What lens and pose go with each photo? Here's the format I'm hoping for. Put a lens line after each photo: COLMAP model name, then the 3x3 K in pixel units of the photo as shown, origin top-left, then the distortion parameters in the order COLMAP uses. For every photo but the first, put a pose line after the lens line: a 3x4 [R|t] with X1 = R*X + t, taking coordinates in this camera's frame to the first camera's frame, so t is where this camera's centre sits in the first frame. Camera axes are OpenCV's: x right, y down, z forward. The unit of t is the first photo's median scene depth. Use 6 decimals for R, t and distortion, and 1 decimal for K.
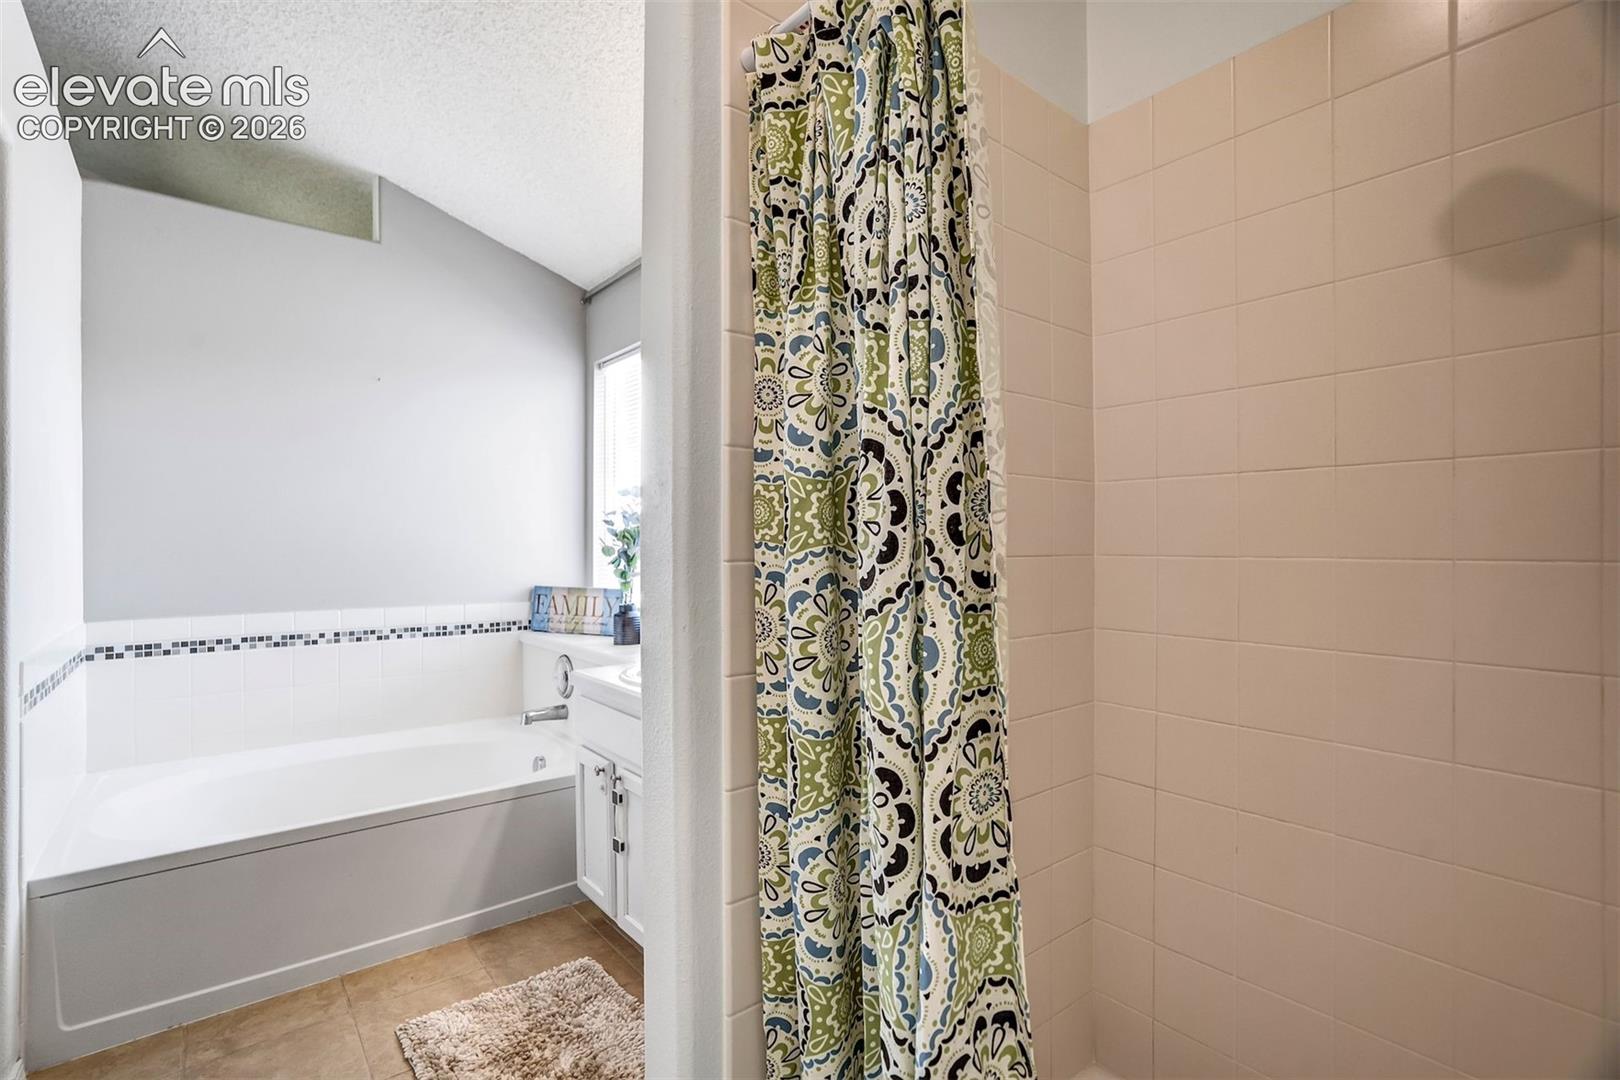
lens RADIAL K [[758.6, 0, 805.9], [0, 758.6, 541.9], [0, 0, 1]] dist [-0.044933, 0.025214]
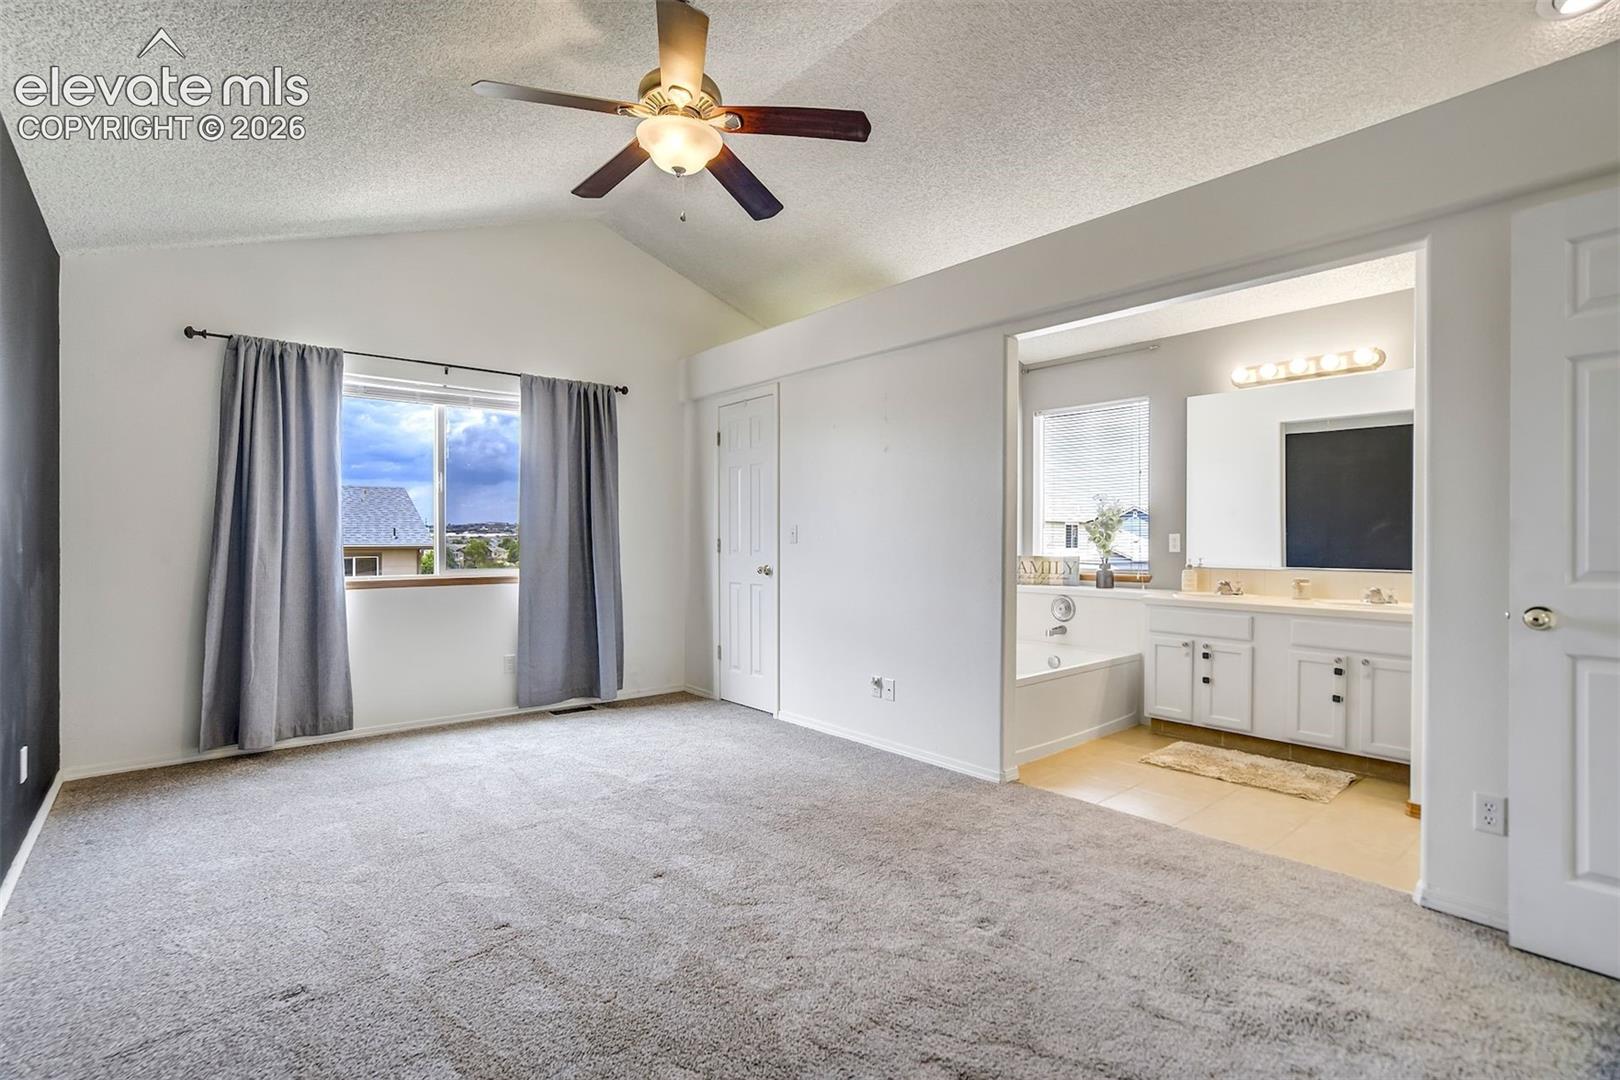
lens RADIAL K [[758.6, 0, 805.9], [0, 758.6, 541.9], [0, 0, 1]] dist [-0.044933, 0.025214]
pose [[0.999775, 0.005203, 0.020548, -0.932488], [-0.005382, 0.999948, 0.008689, 0.021189], [-0.020502, -0.008797, 0.999751, -0.652972]]
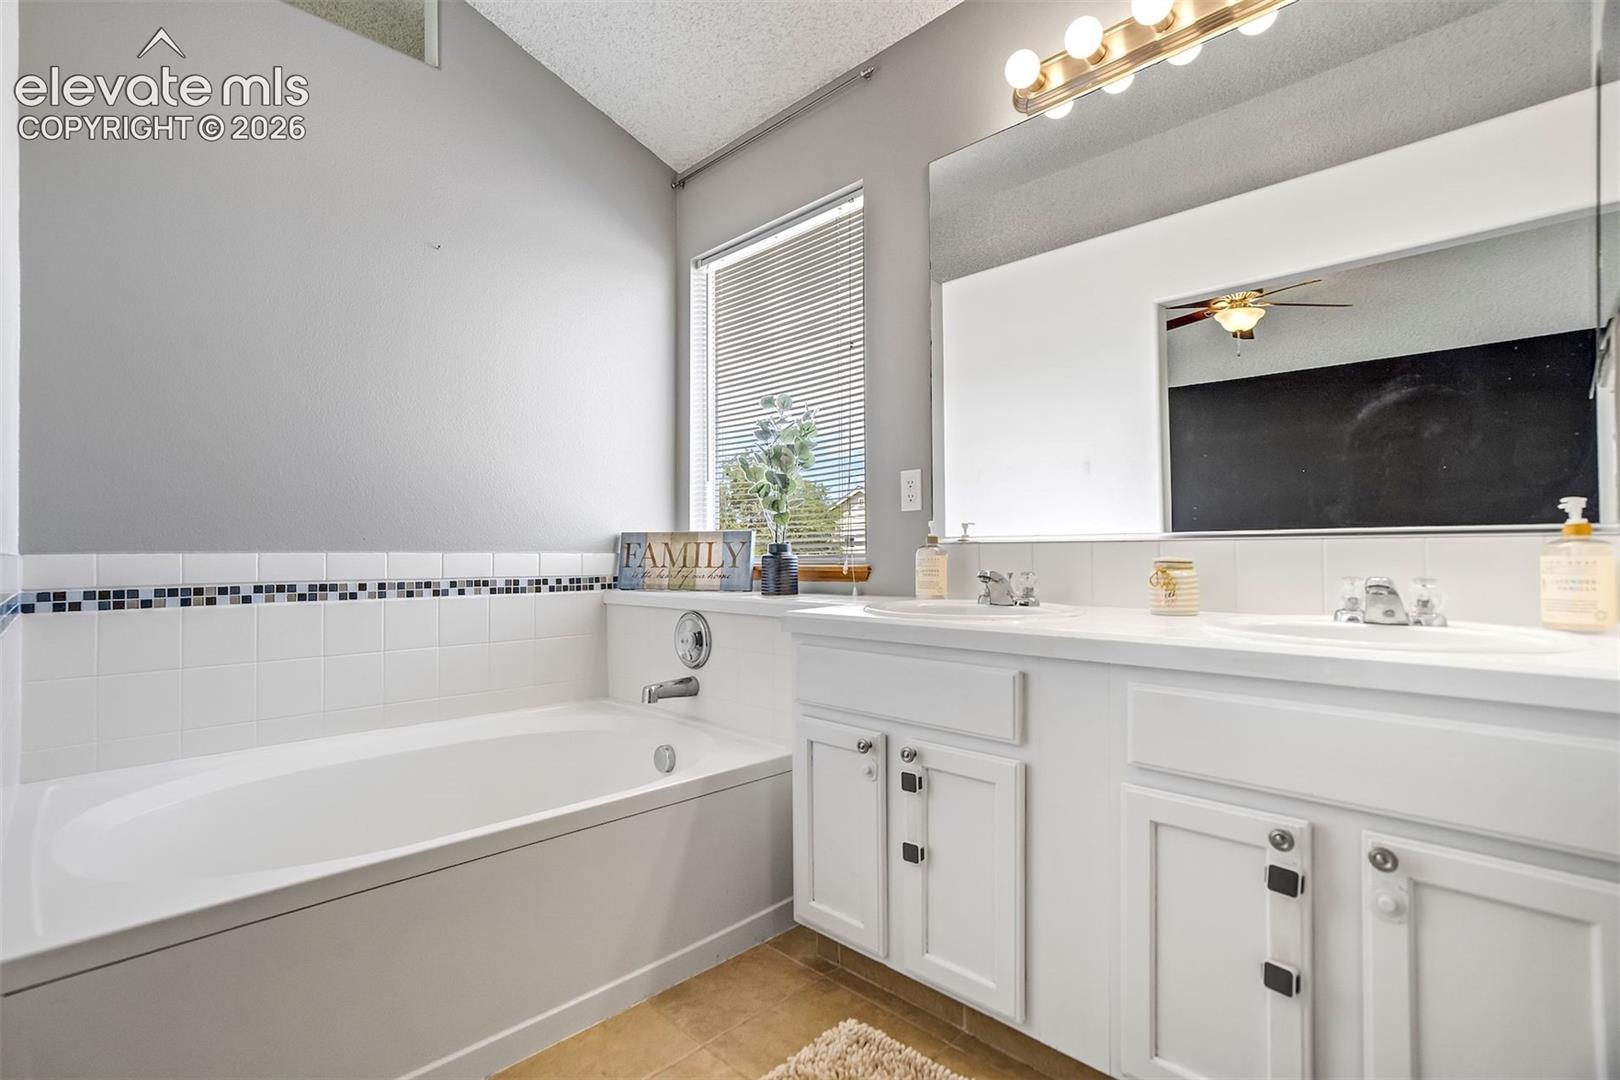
lens RADIAL K [[758.6, 0, 805.9], [0, 758.6, 541.9], [0, 0, 1]] dist [-0.044933, 0.025214]
pose [[0.994732, -0.001351, 0.102499, -0.288302], [0.002584, 0.999926, -0.011902, 0.089719], [-0.102476, 0.012105, 0.994662, 0.227062]]
